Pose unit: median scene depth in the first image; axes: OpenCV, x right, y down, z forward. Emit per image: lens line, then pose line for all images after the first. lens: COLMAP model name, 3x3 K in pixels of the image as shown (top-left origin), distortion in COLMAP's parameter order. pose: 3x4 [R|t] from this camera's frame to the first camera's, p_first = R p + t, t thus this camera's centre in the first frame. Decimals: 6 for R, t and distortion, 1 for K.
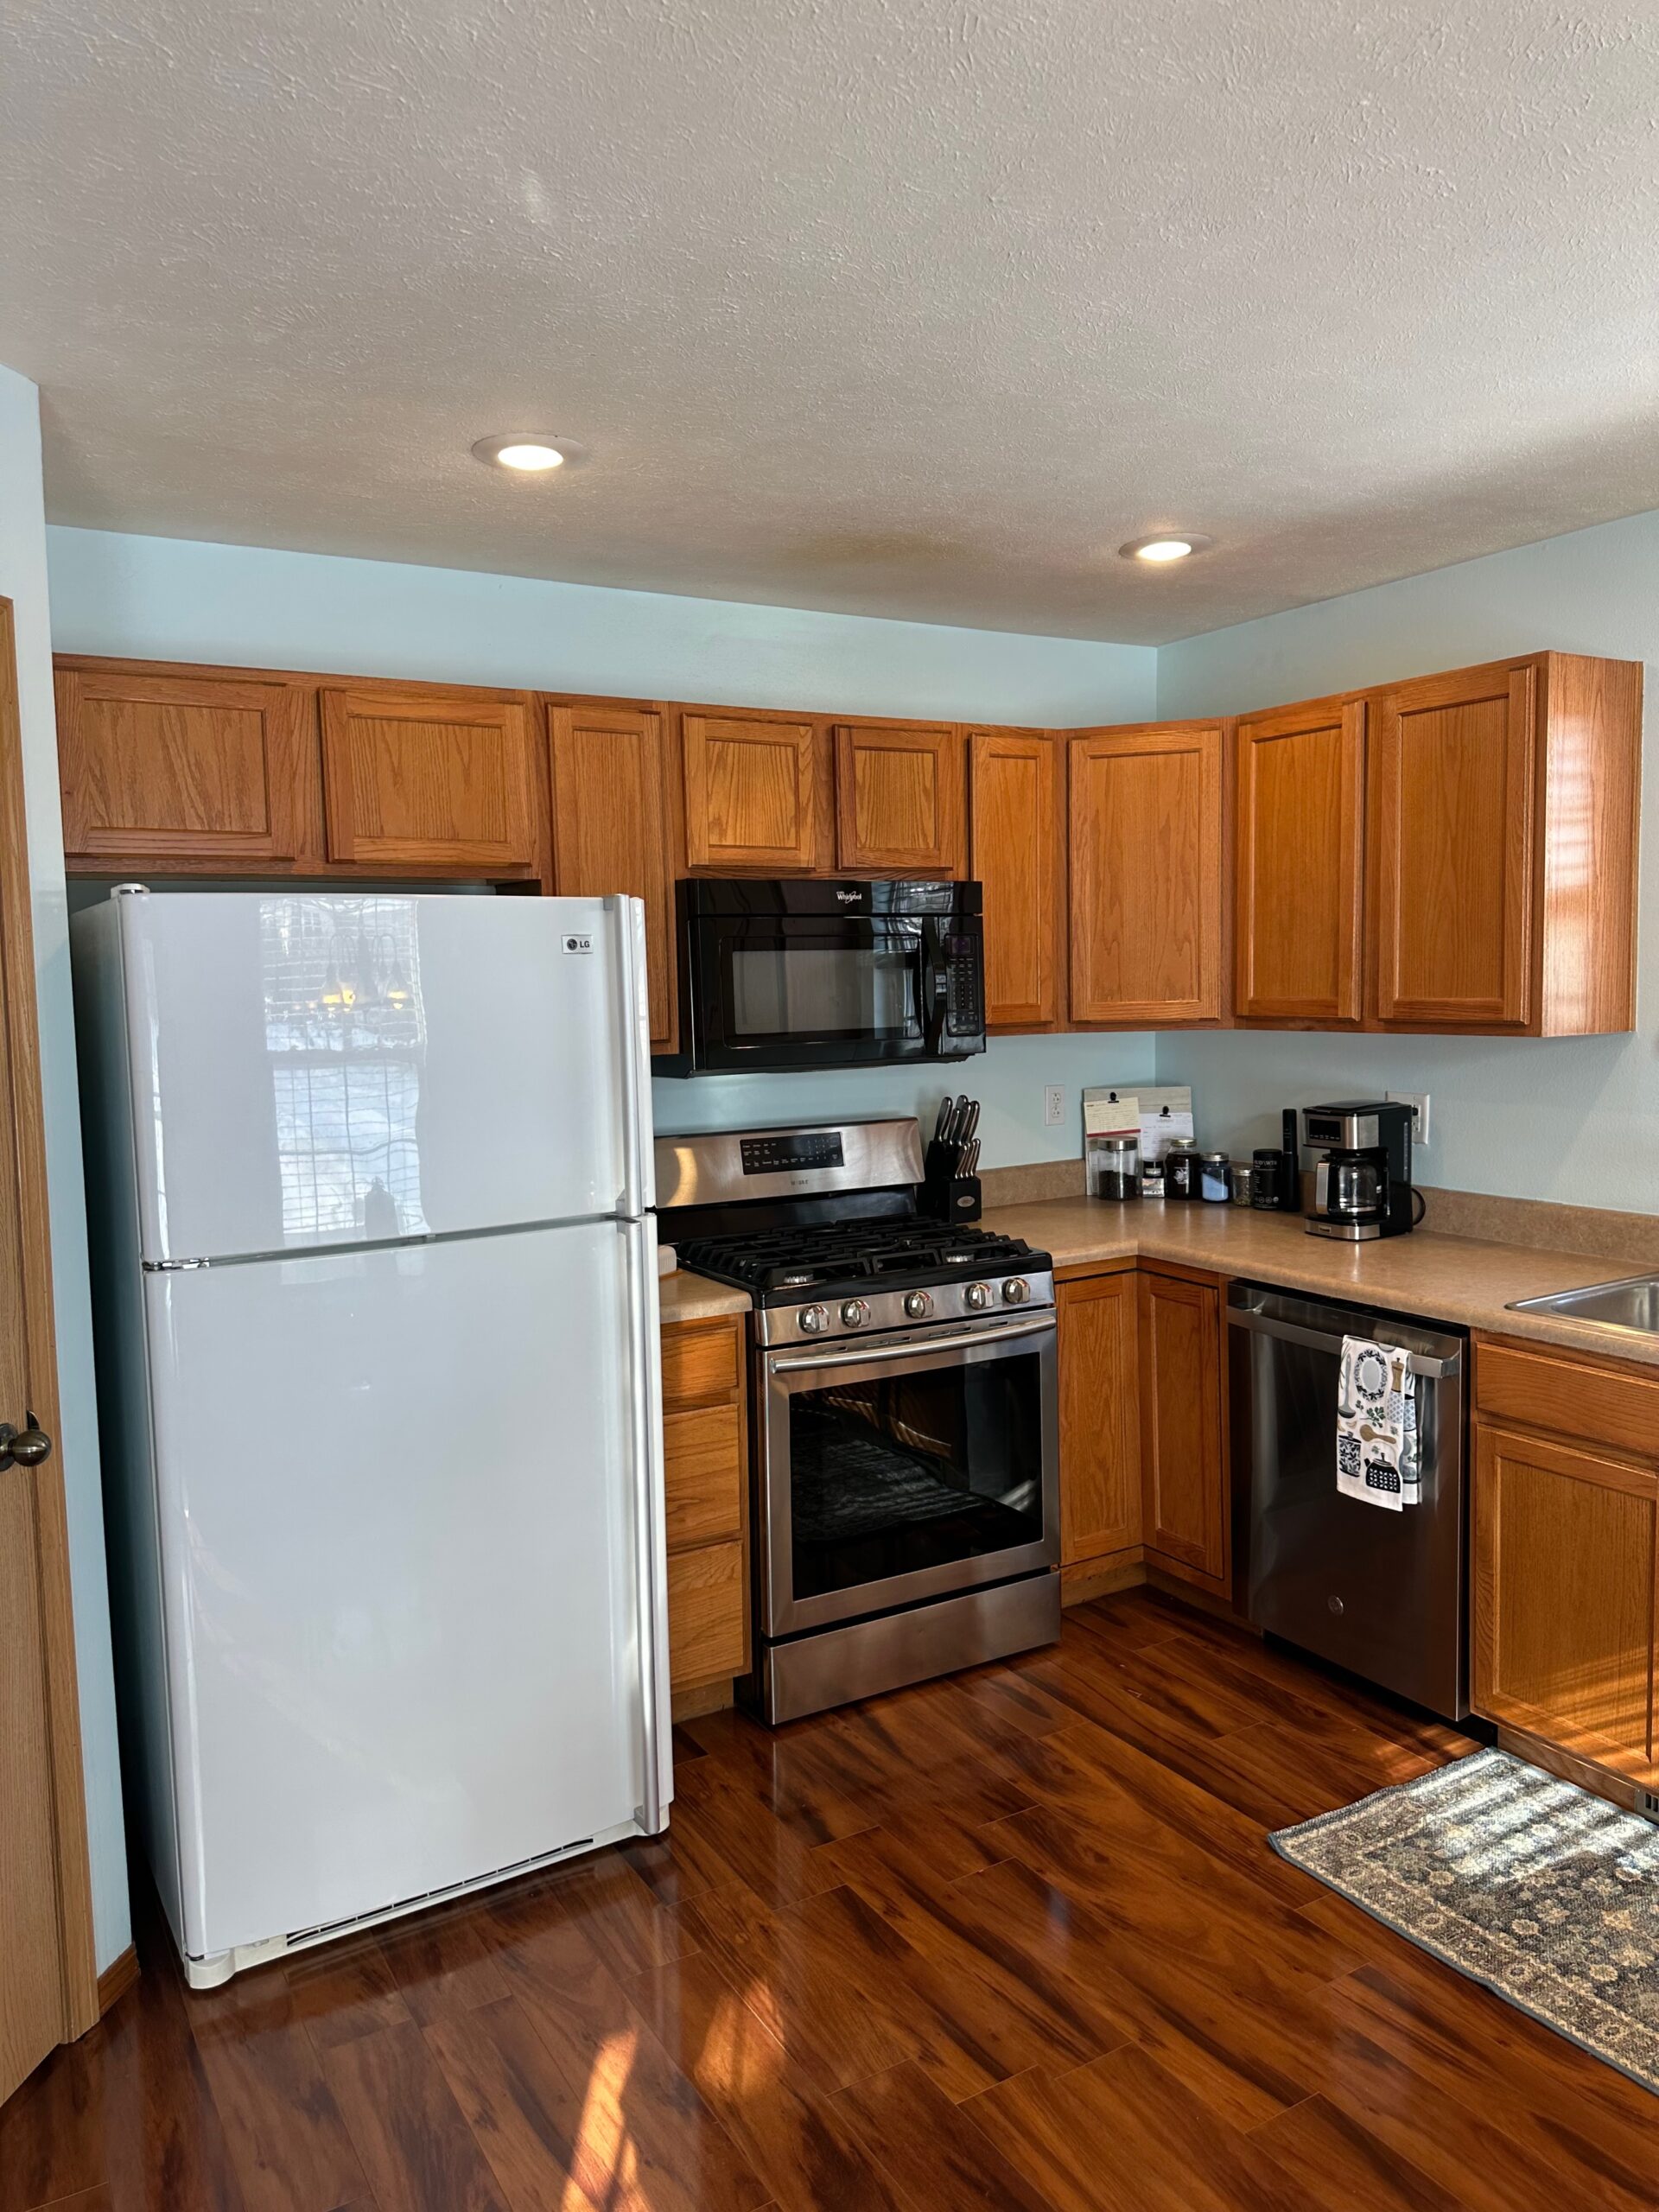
lens RADIAL K [[1551.3, 0, 821.3], [0, 1551.3, 1108.7], [0, 0, 1]] dist [0.146119, -0.201706]
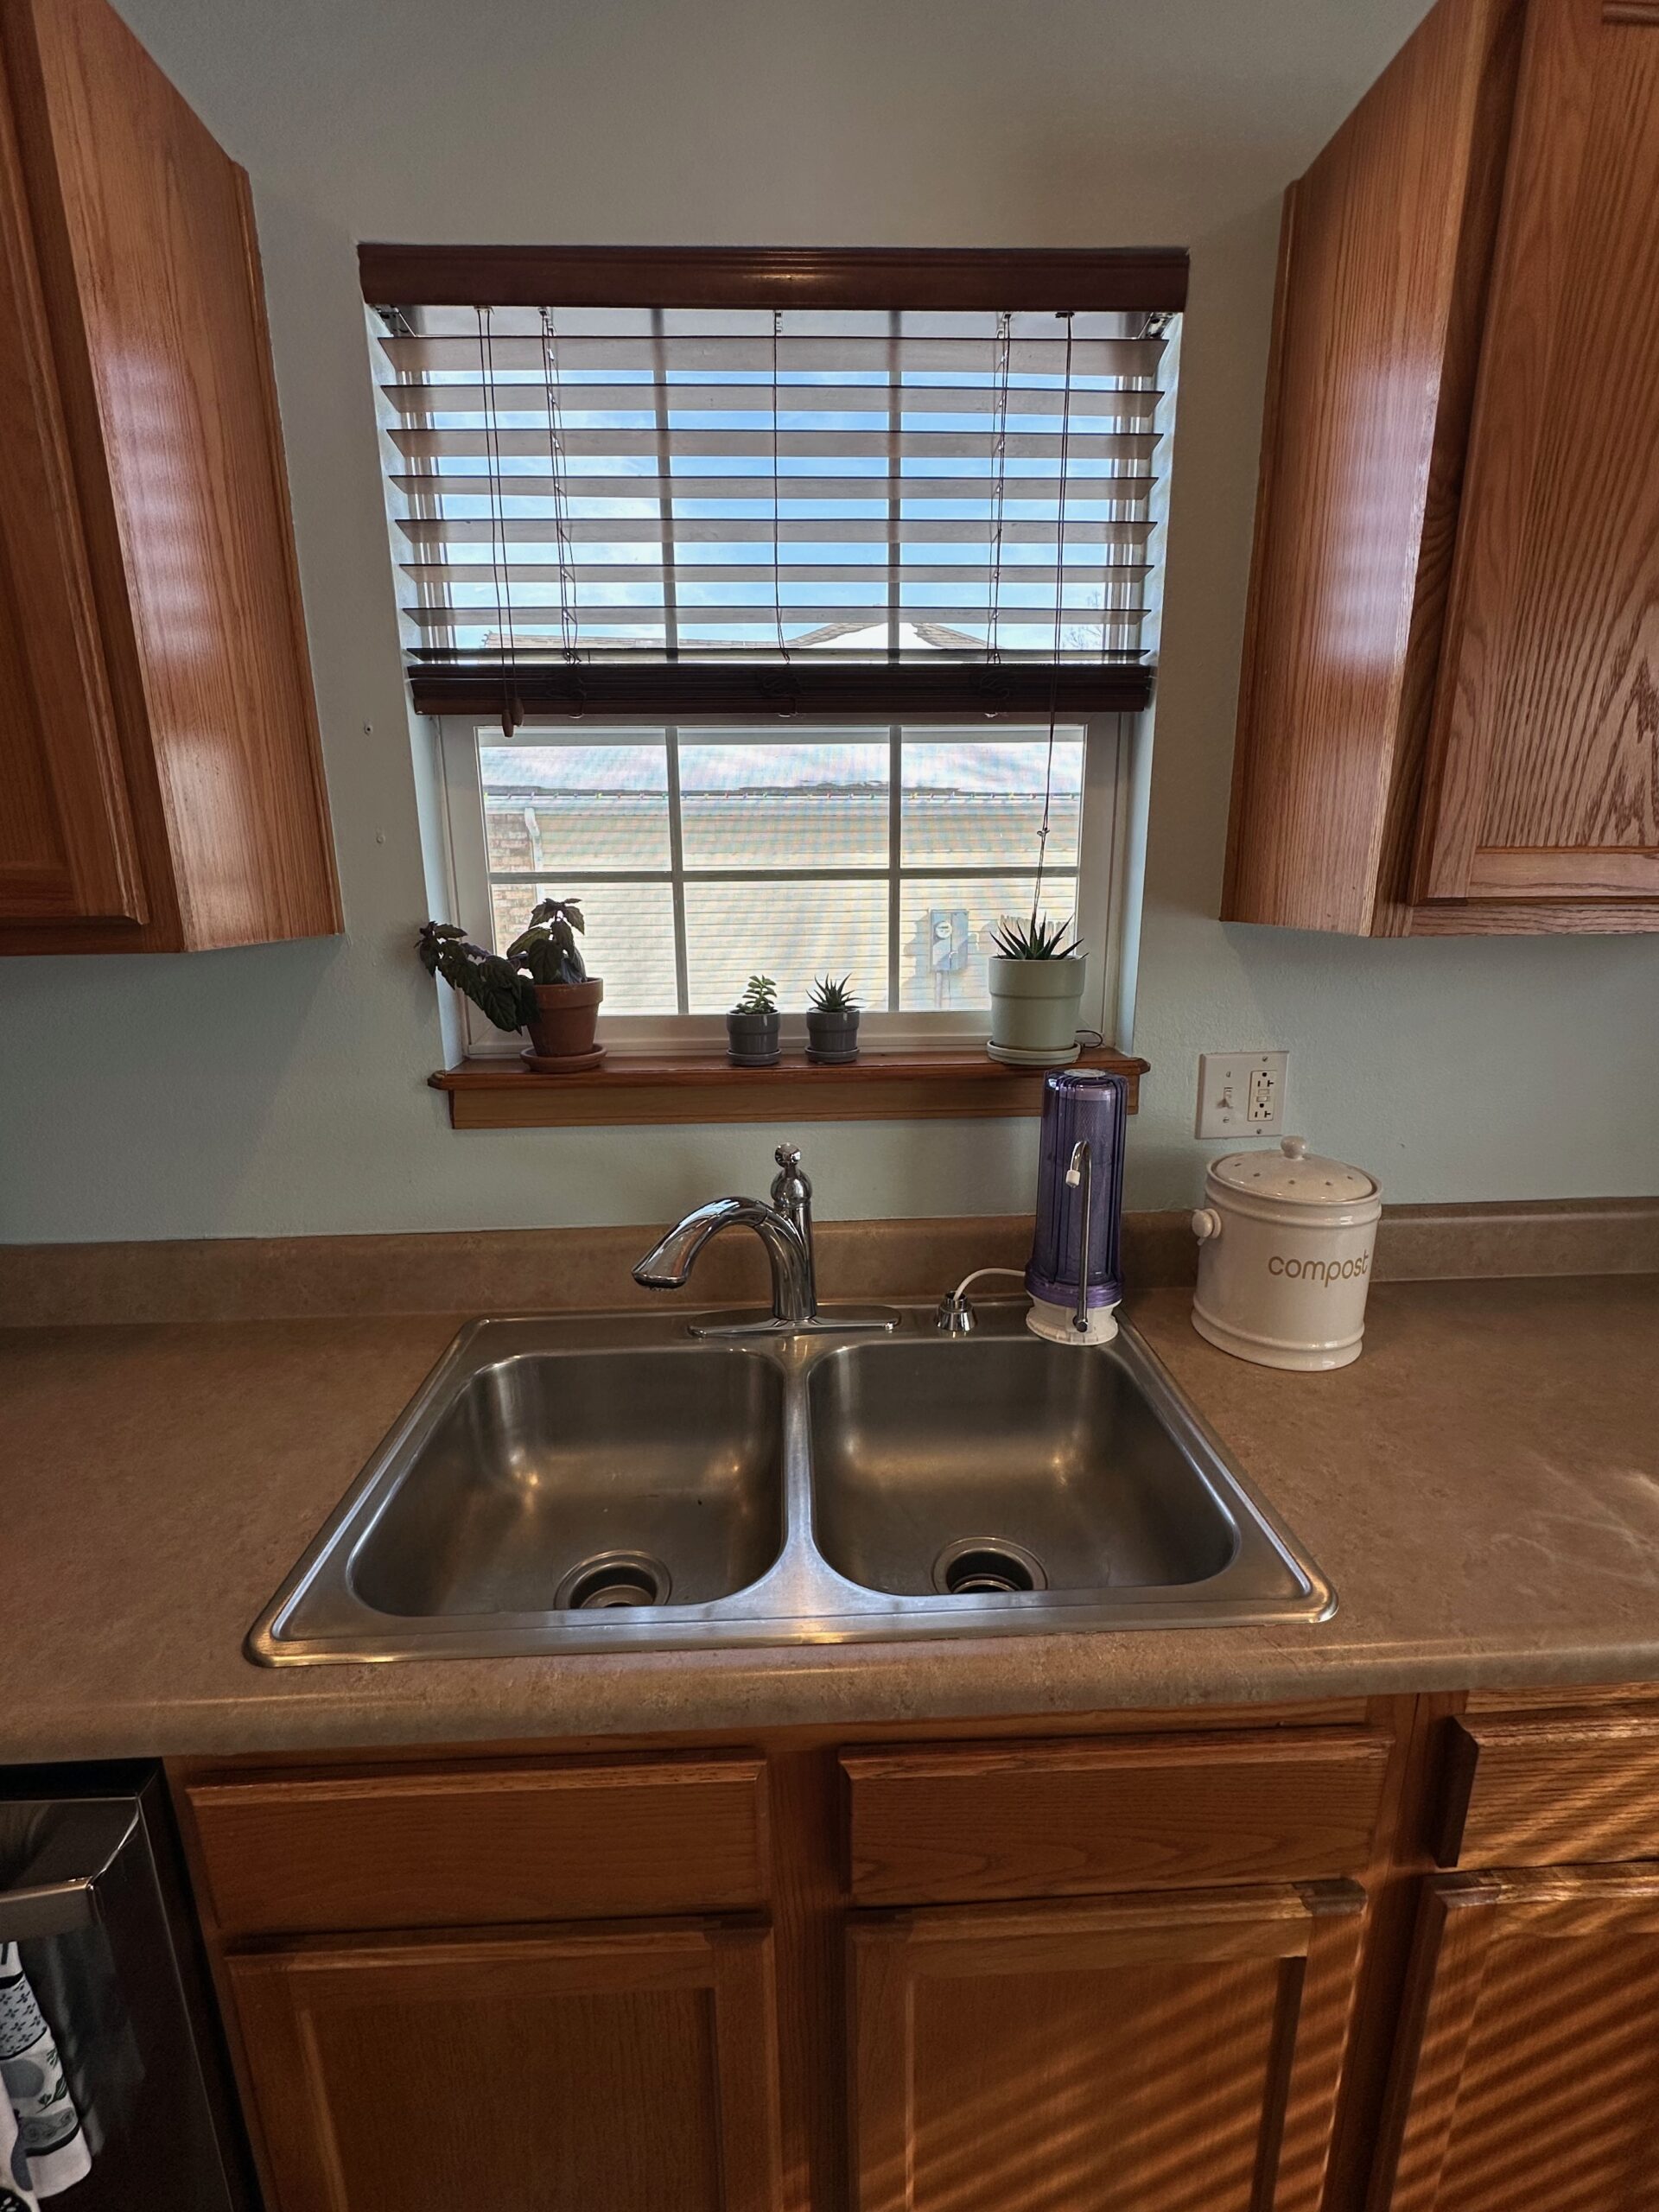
lens RADIAL K [[951.3, 0, 822.6], [0, 951.3, 1105.9], [0, 0, 1]] dist [-0.001723, 0.000104]
pose [[0.477751, -0.198586, 0.855756, 0.268204], [0.088452, 0.980039, 0.178046, -0.029601], [-0.874031, -0.009368, 0.485780, 0.627028]]
